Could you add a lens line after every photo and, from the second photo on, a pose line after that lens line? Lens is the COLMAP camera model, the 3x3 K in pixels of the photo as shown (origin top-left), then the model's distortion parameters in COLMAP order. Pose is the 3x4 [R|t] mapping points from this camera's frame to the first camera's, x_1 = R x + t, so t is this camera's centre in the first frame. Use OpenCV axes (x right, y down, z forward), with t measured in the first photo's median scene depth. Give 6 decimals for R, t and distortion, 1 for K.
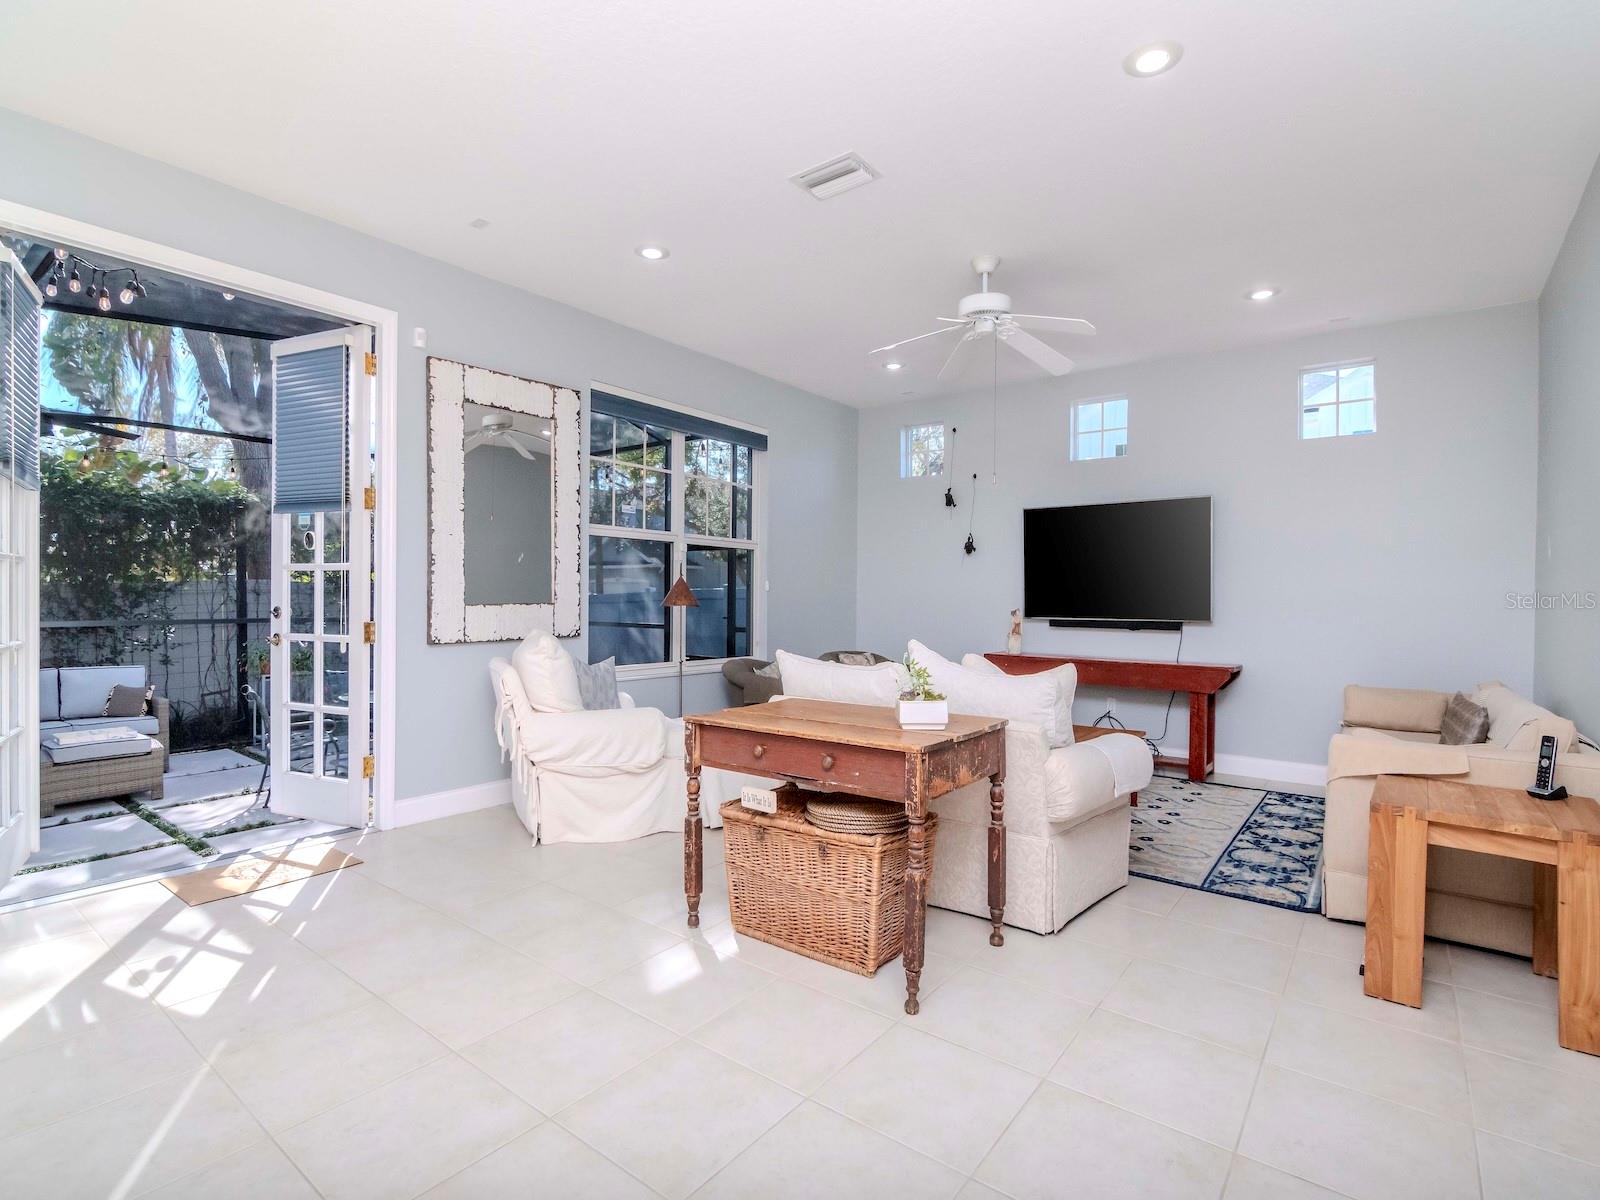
lens RADIAL K [[791.7, 0, 810.9], [0, 791.7, 599.1], [0, 0, 1]] dist [-0.007274, -0.004212]
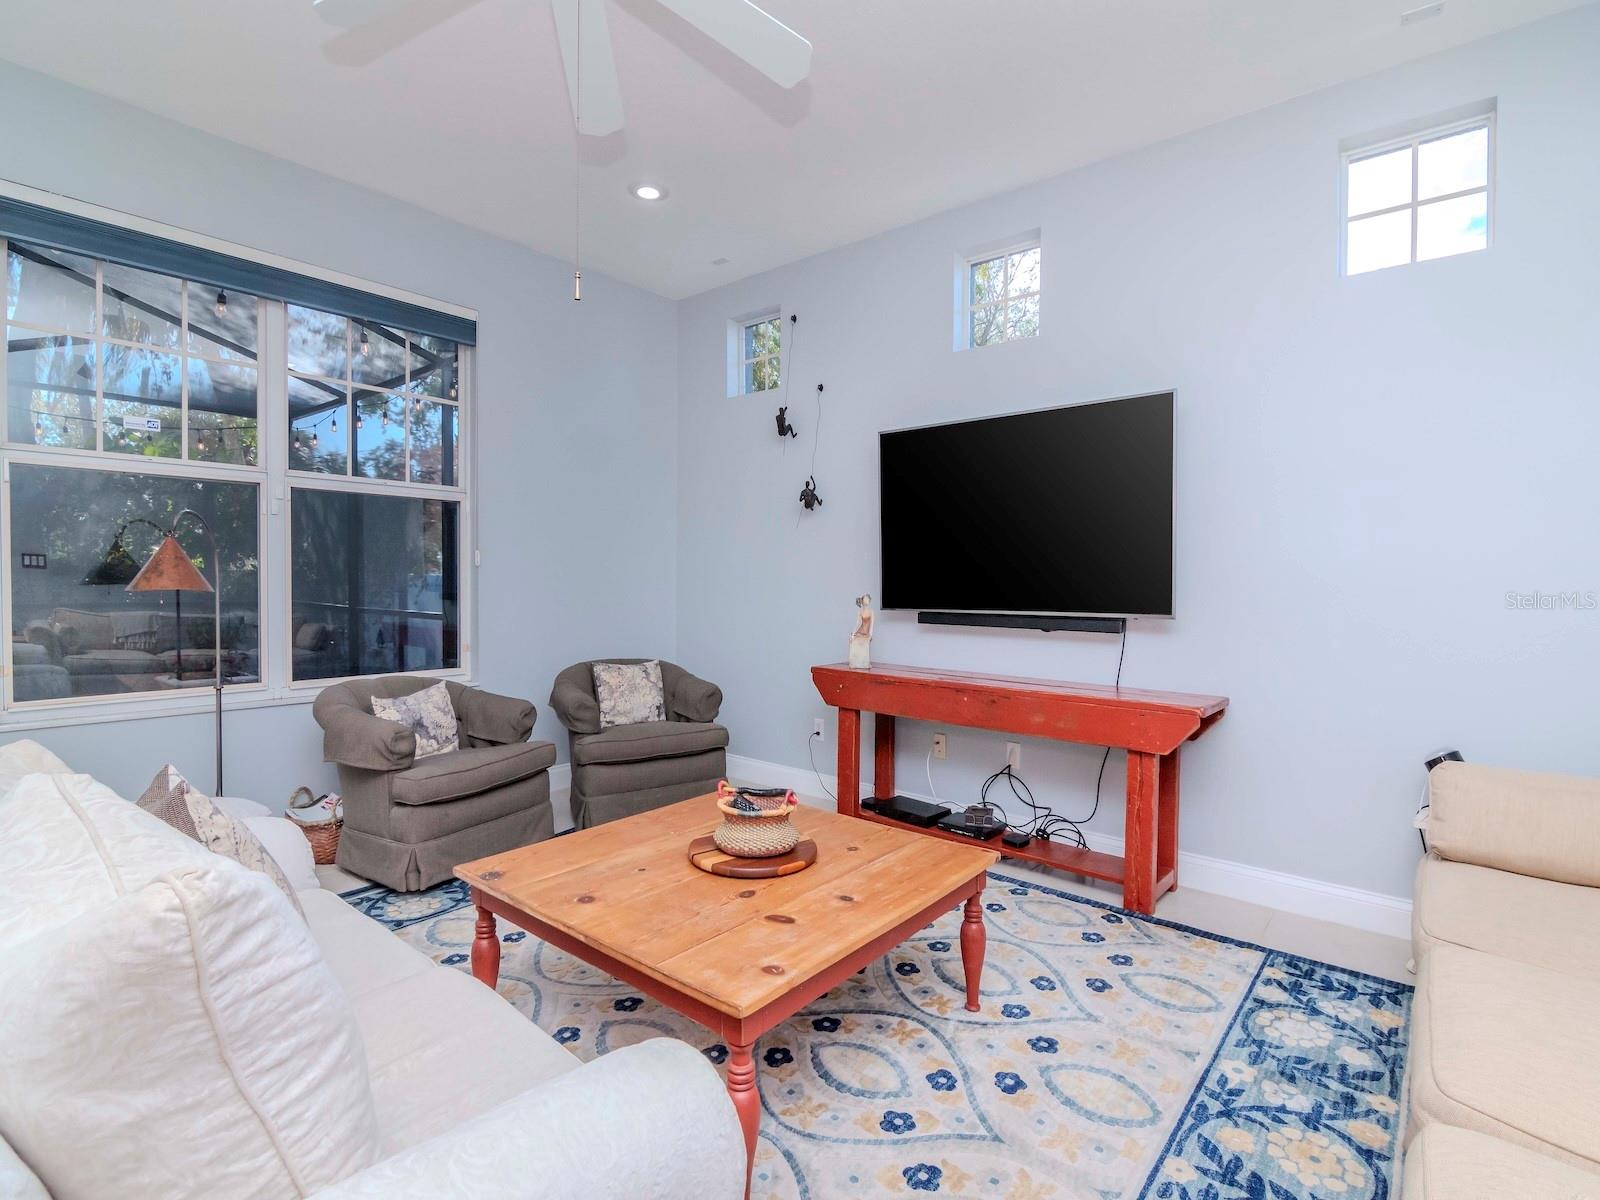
lens RADIAL K [[791.7, 0, 799.3], [0, 791.7, 593.2], [0, 0, 1]] dist [-0.007274, -0.004212]
pose [[0.998586, 0.000730, -0.053153, 0.277266], [0.000152, 0.999862, 0.016604, 0.001212], [0.053158, -0.016588, 0.998448, 0.437513]]
